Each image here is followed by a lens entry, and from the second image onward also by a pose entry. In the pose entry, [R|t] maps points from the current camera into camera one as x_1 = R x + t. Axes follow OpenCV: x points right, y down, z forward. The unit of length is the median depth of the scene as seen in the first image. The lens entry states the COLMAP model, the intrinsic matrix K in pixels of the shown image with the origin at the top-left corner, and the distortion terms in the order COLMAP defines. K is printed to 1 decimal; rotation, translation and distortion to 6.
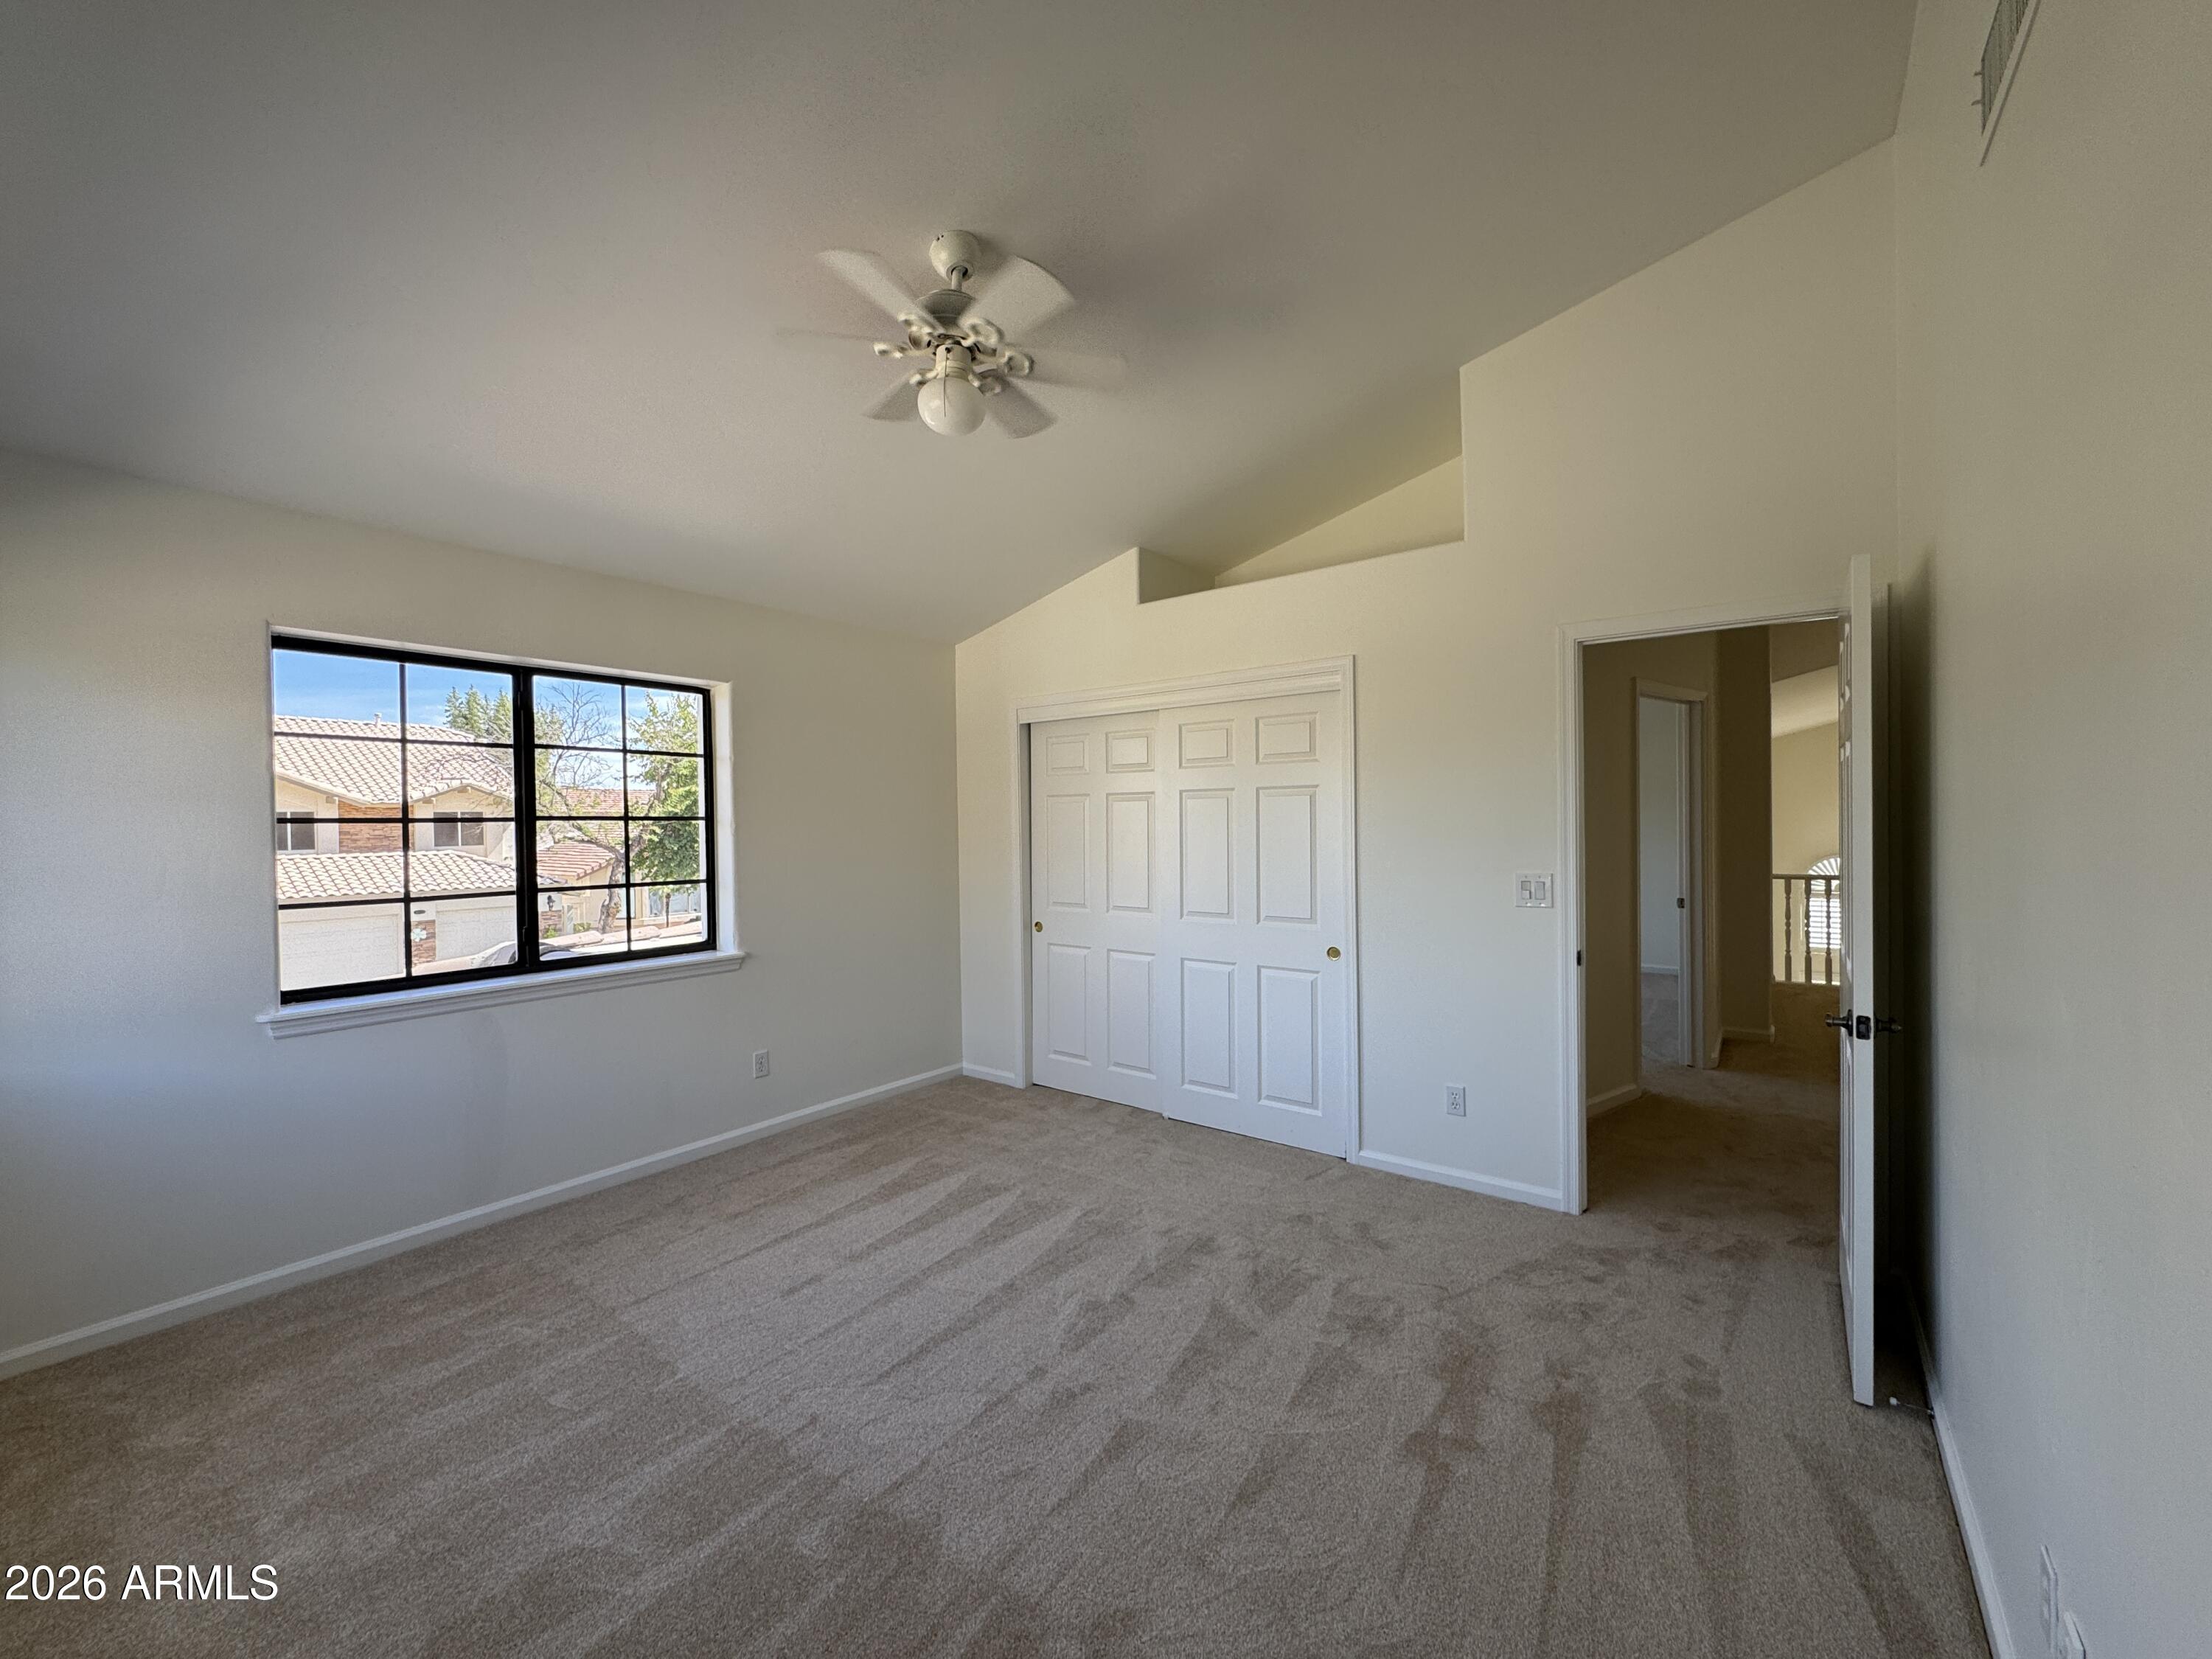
lens RADIAL K [[879.4, 0, 1101.6], [0, 879.4, 830.9], [0, 0, 1]] dist [-0.001230, 0.000012]
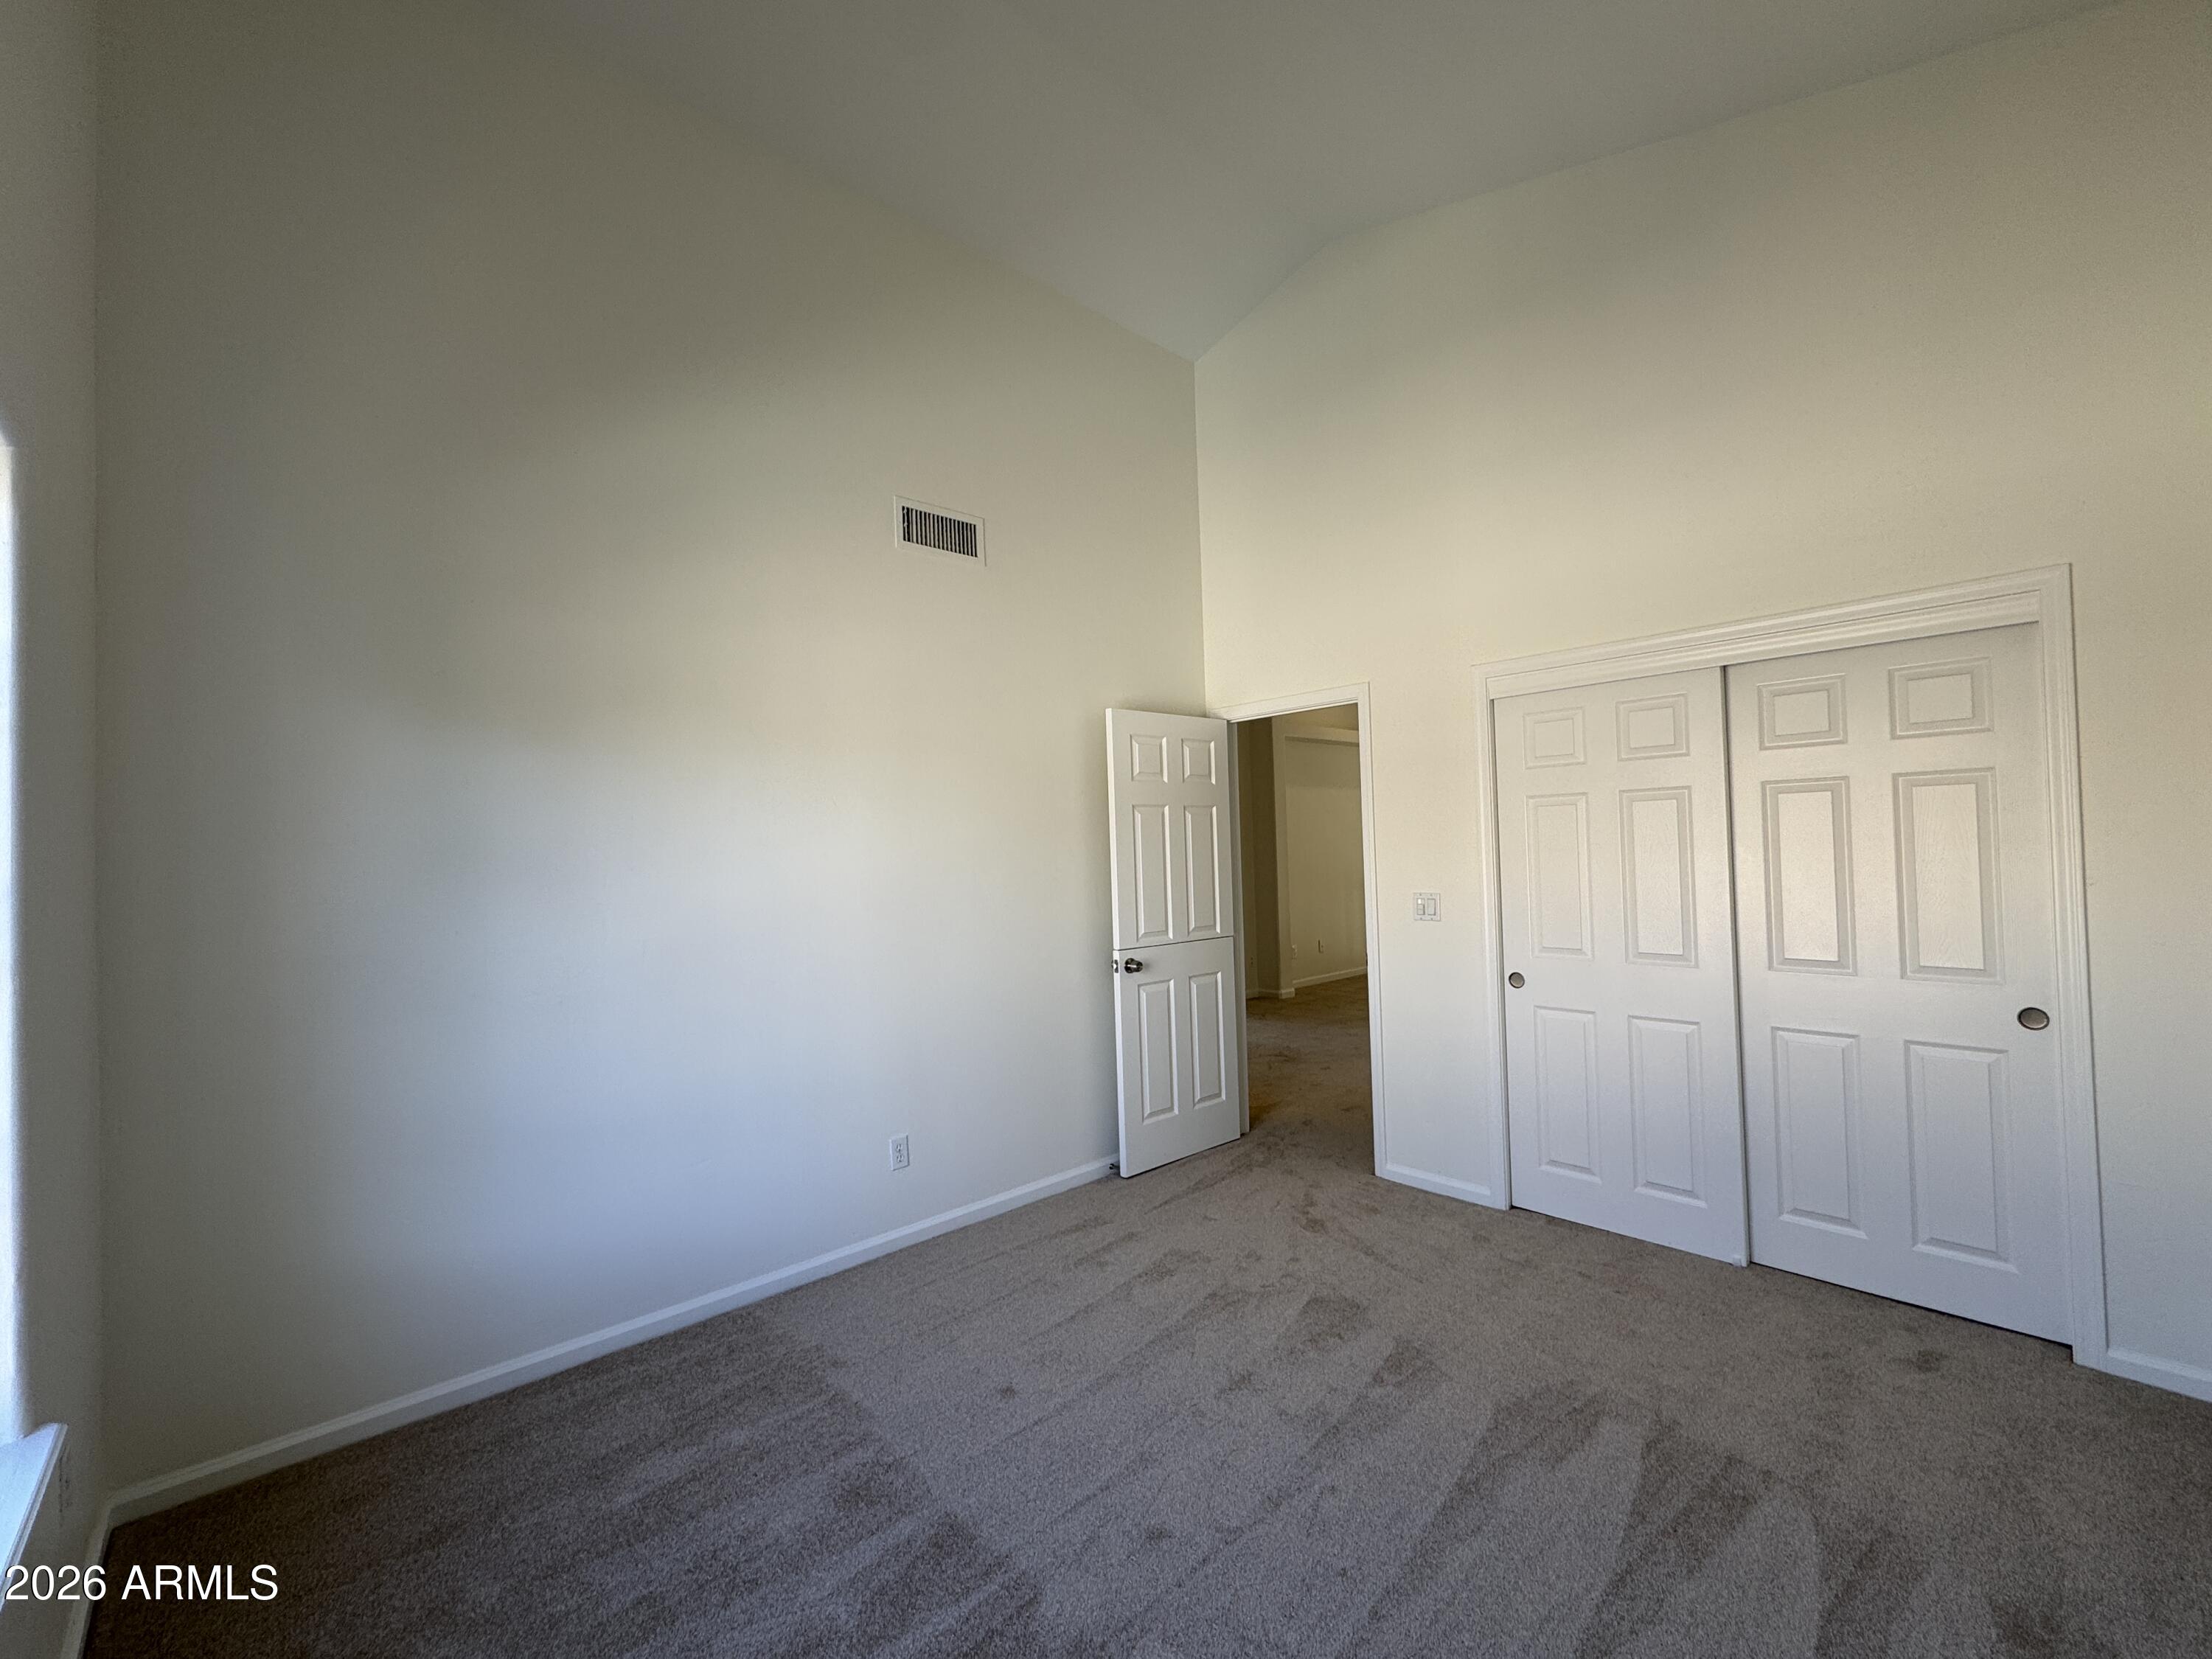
lens RADIAL K [[879.4, 0, 1101.6], [0, 879.4, 830.9], [0, 0, 1]] dist [-0.001230, 0.000012]
pose [[0.994530, -0.025578, -0.101267, -0.308659], [0.022495, 0.999252, -0.031465, 0.001270], [0.101996, 0.029014, 0.994362, 0.239388]]
